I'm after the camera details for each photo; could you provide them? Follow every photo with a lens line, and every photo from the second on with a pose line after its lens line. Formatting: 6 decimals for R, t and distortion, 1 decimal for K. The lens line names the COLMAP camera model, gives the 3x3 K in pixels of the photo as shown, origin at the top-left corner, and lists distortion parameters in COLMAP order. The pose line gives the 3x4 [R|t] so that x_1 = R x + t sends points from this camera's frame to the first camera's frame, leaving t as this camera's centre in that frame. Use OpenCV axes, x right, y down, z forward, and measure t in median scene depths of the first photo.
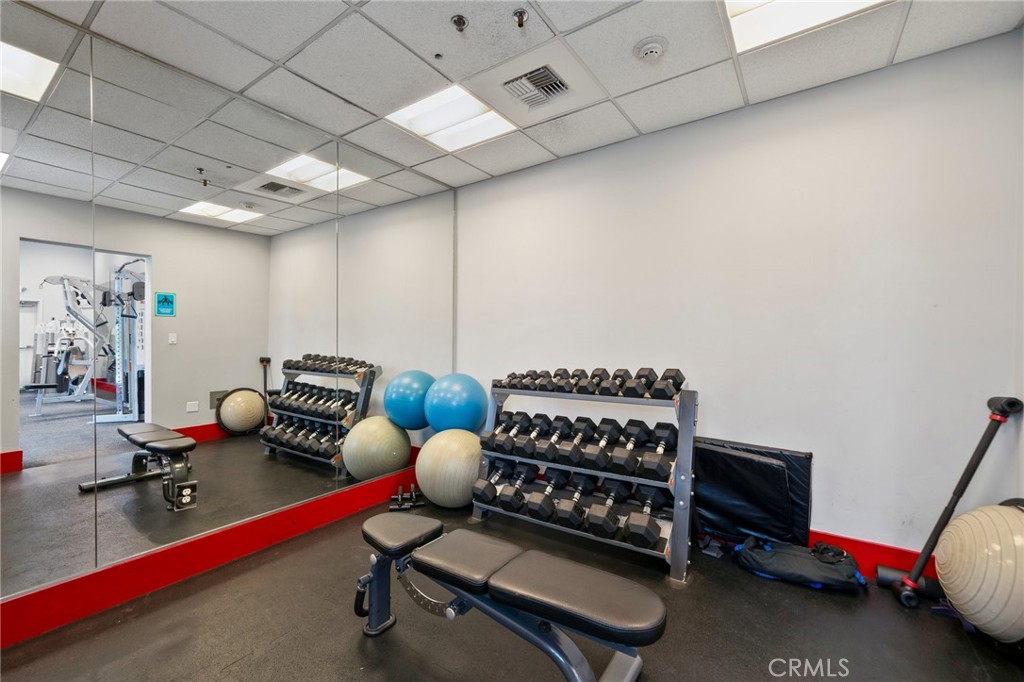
lens RADIAL K [[425.6, 0, 512.0], [0, 425.6, 341.0], [0, 0, 1]] dist [0.022271, 0.000254]
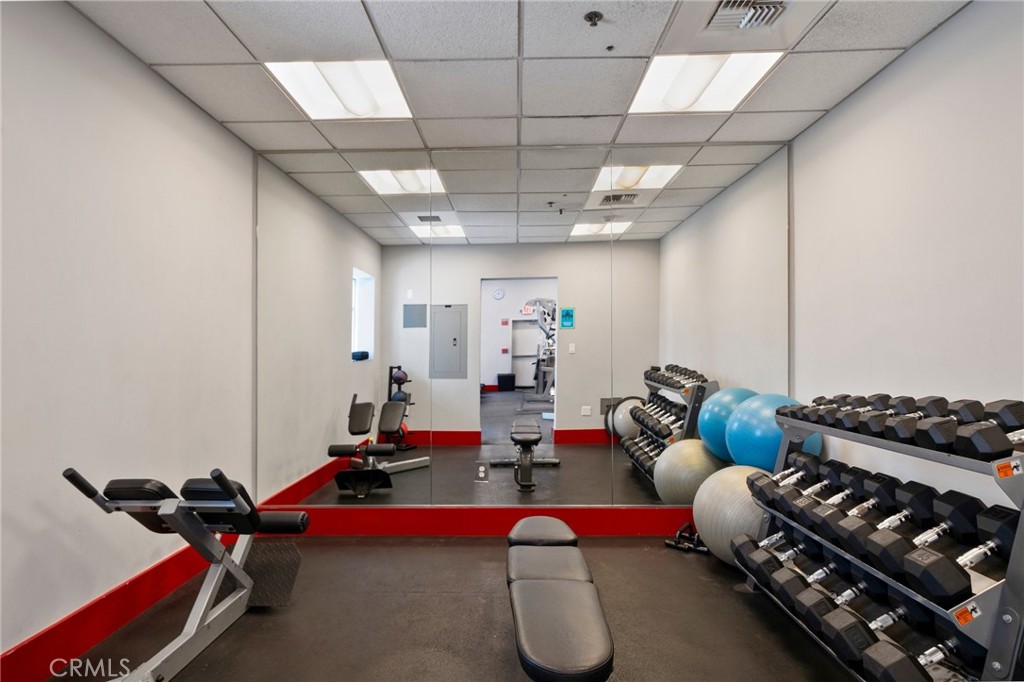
lens RADIAL K [[535.5, 0, 511.6], [0, 535.5, 331.9], [0, 0, 1]] dist [-0.001629, -0.000818]
pose [[0.571104, -0.031859, -0.820259, 0.345869], [0.006168, 0.999385, -0.034522, -0.001878], [0.820855, 0.014656, 0.570949, 0.086638]]
